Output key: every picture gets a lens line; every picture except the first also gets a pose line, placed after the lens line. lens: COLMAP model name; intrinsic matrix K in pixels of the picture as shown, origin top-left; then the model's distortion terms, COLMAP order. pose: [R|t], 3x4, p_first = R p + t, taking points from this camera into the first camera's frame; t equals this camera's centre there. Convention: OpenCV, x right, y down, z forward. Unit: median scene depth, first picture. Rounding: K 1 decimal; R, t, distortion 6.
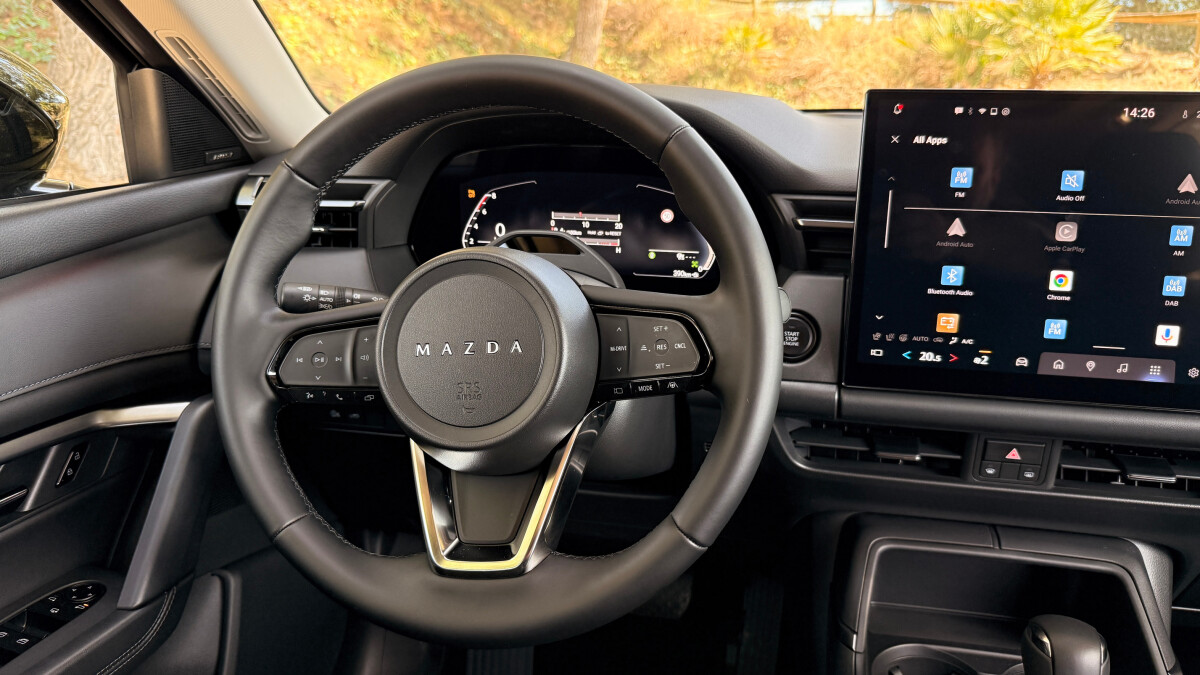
lens RADIAL K [[867.5, 0, 606.9], [0, 867.5, 342.4], [0, 0, 1]] dist [0.059910, -0.104719]
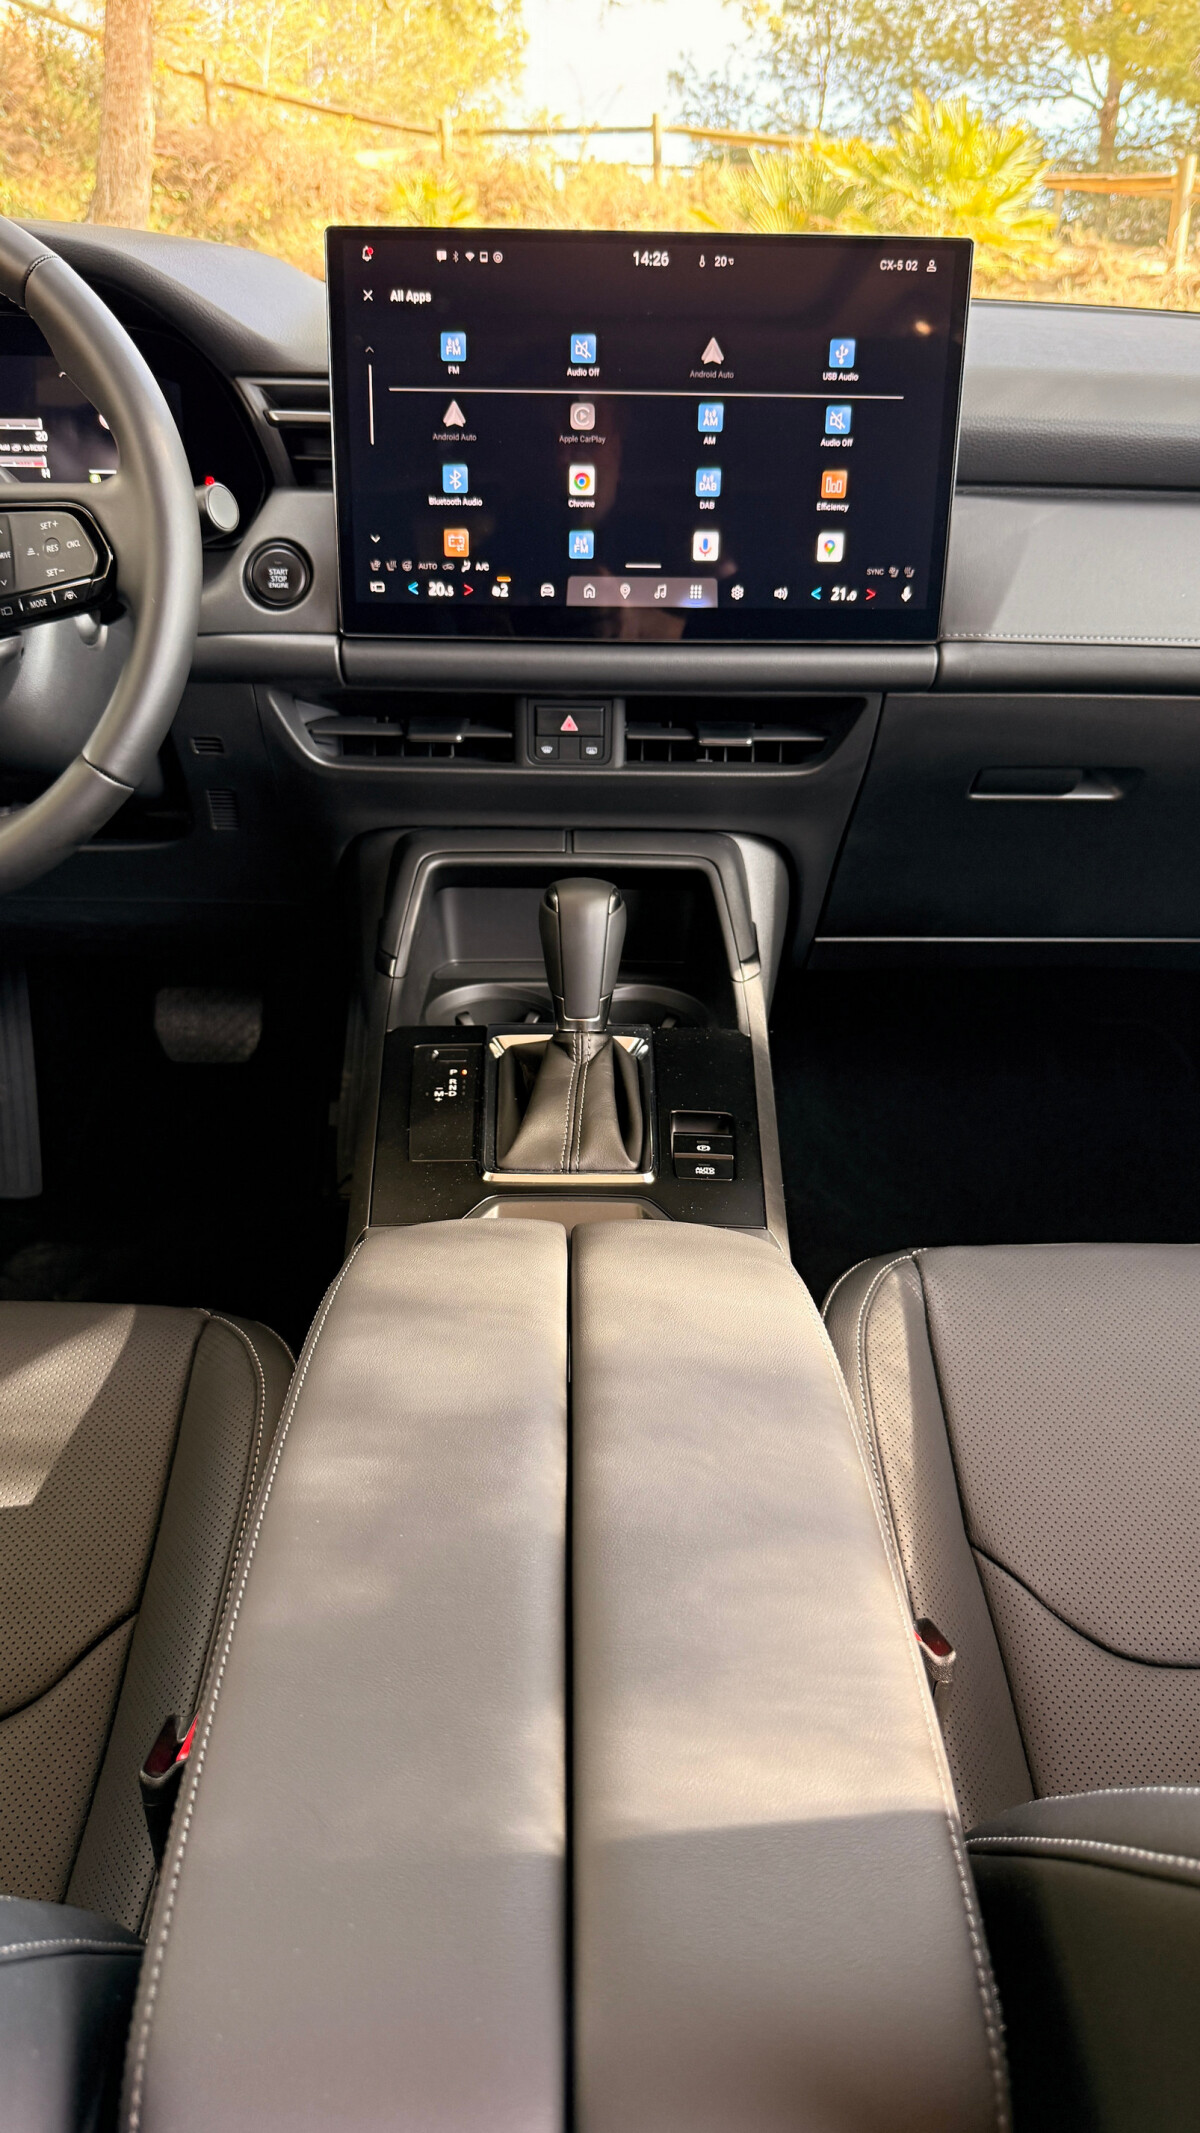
lens RADIAL K [[1538.3, 0, 589.8], [0, 1538.3, 1072.5], [0, 0, 1]] dist [0.035207, -0.066317]
pose [[0.974094, -0.090138, 0.207401, 0.142333], [0.052309, 0.982066, 0.181136, 0.170743], [-0.220009, -0.165595, 0.961340, -0.391464]]
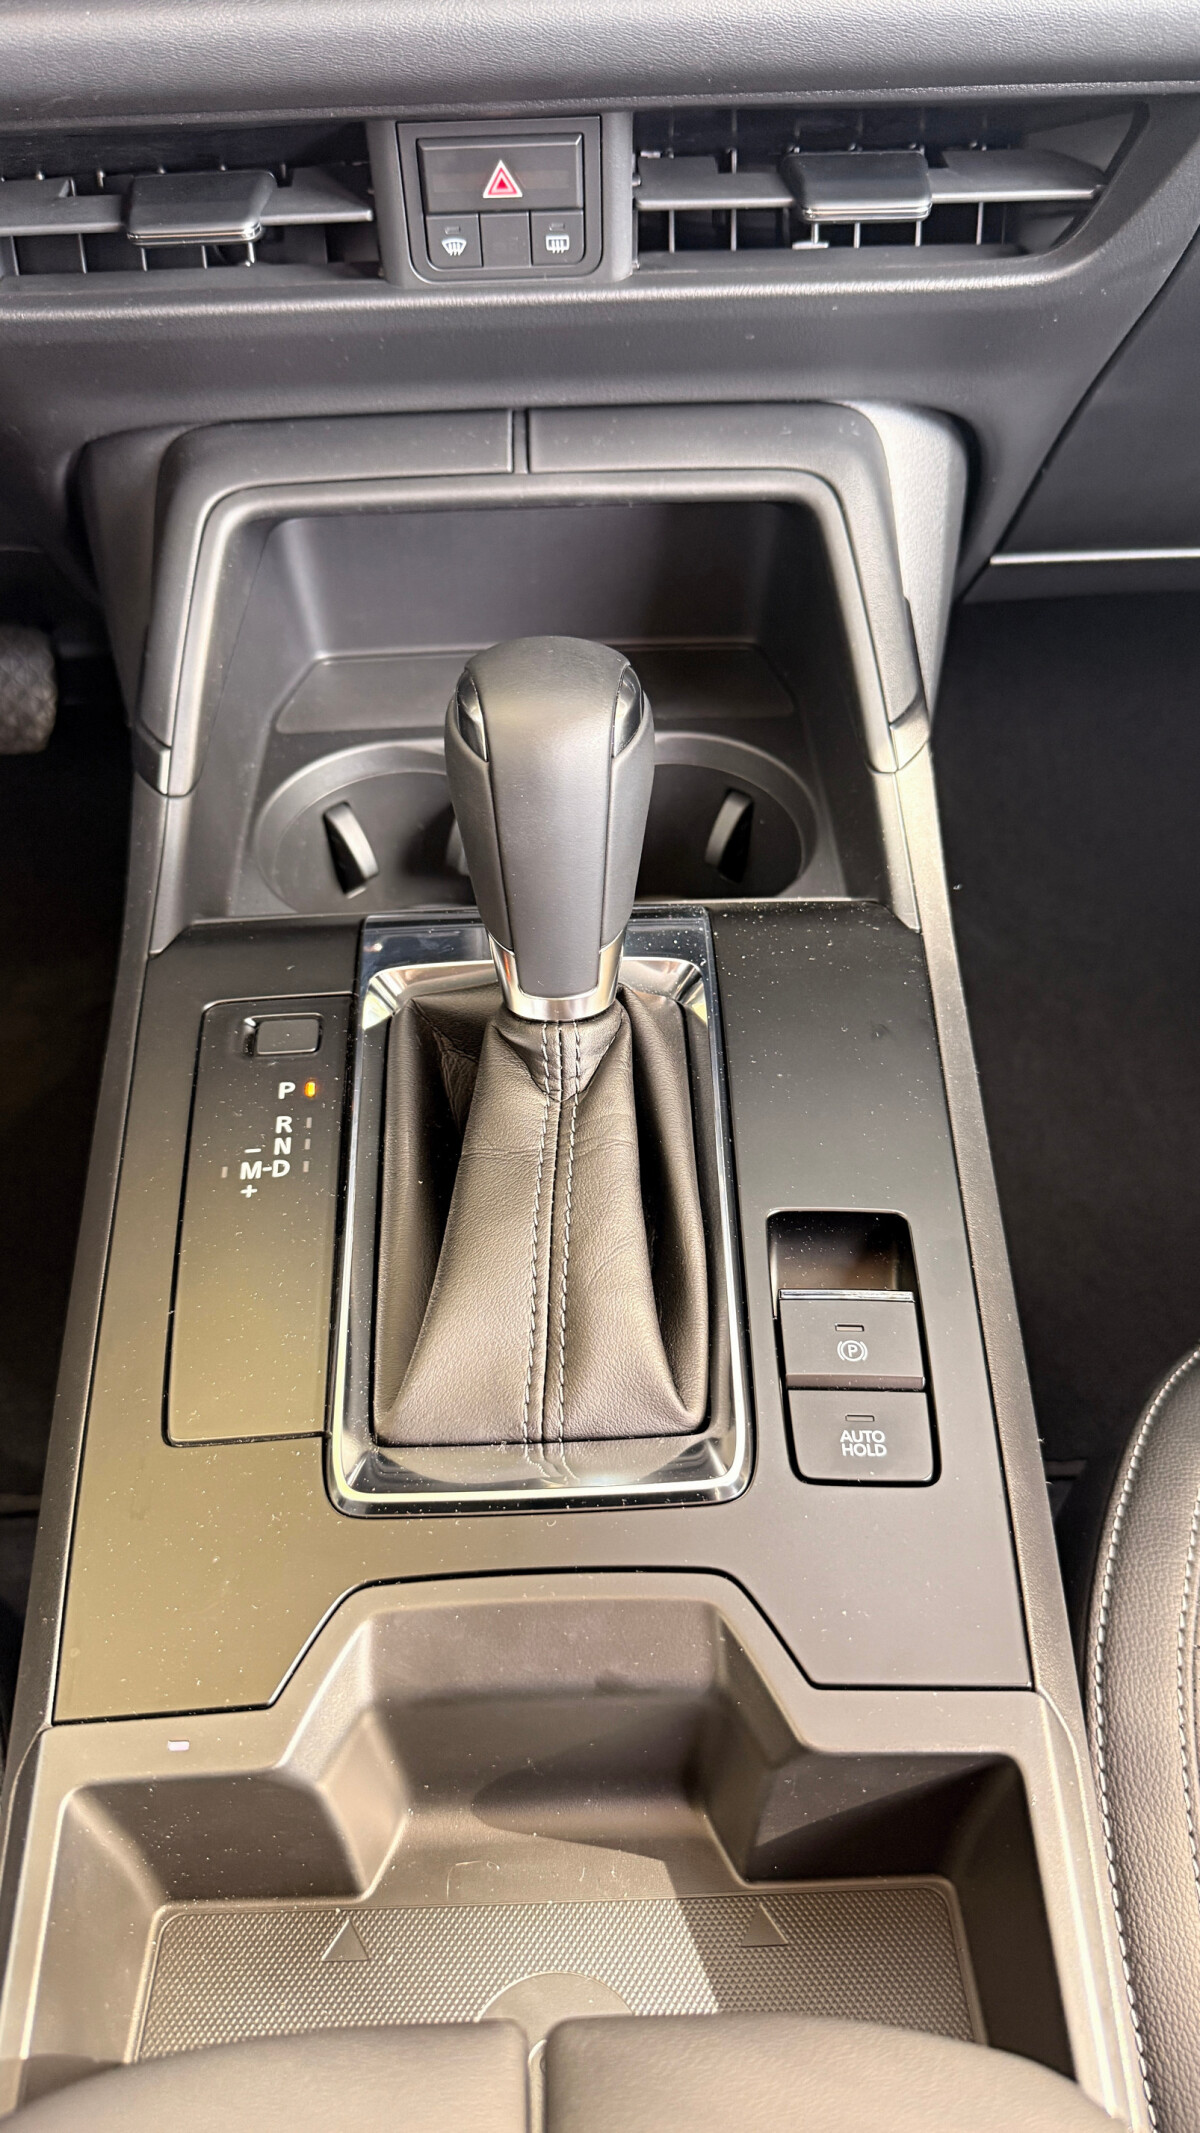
lens RADIAL K [[1544.2, 0, 596.6], [0, 1544.2, 1077.1], [0, 0, 1]] dist [0.091131, -0.241944]
pose [[0.969209, -0.198584, 0.145597, 0.309997], [0.092305, 0.841167, 0.532840, 0.093549], [-0.228285, -0.502994, 0.833597, 0.277749]]
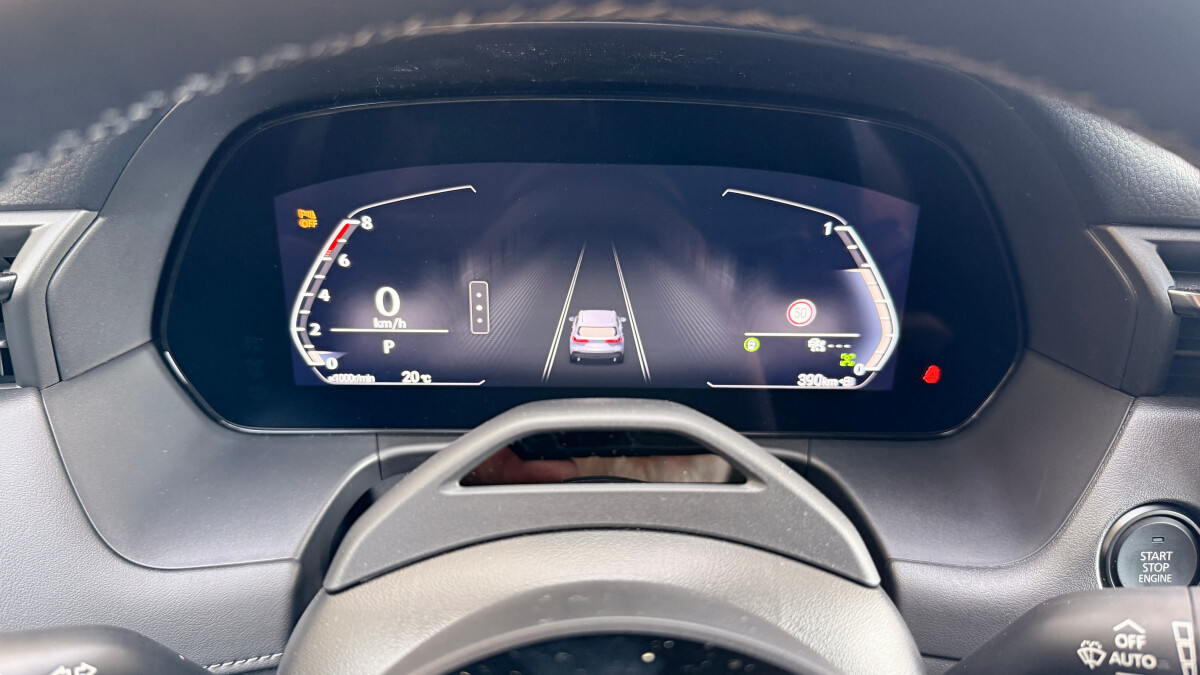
lens RADIAL K [[867.5, 0, 606.9], [0, 867.5, 342.4], [0, 0, 1]] dist [0.059910, -0.104719]
pose [[0.965358, -0.087140, 0.245949, -0.132017], [0.056852, 0.990185, 0.127679, -0.165254], [-0.254661, -0.109273, 0.960837, 0.596710]]
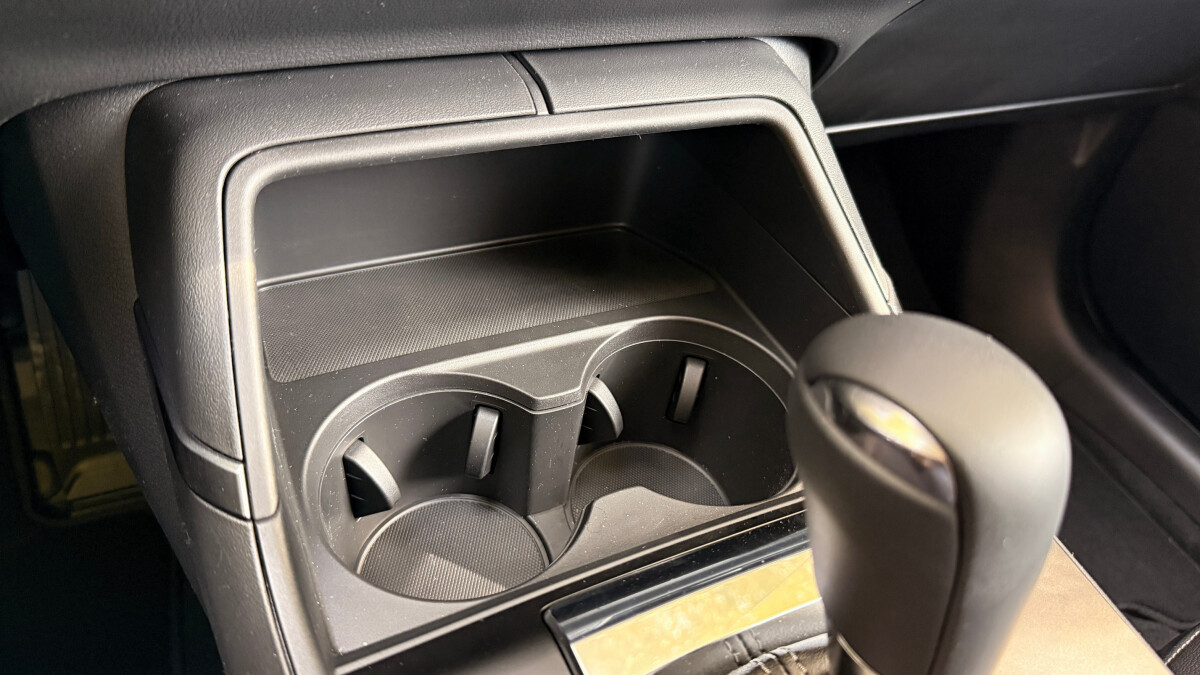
lens RADIAL K [[868.7, 0, 600.0], [0, 868.7, 337.5], [0, 0, 1]] dist [0.091131, -0.241944]
pose [[0.761722, -0.345773, 0.547924, 0.204289], [0.029769, 0.863472, 0.503517, 0.119388], [-0.647220, -0.367229, 0.668019, 0.650224]]
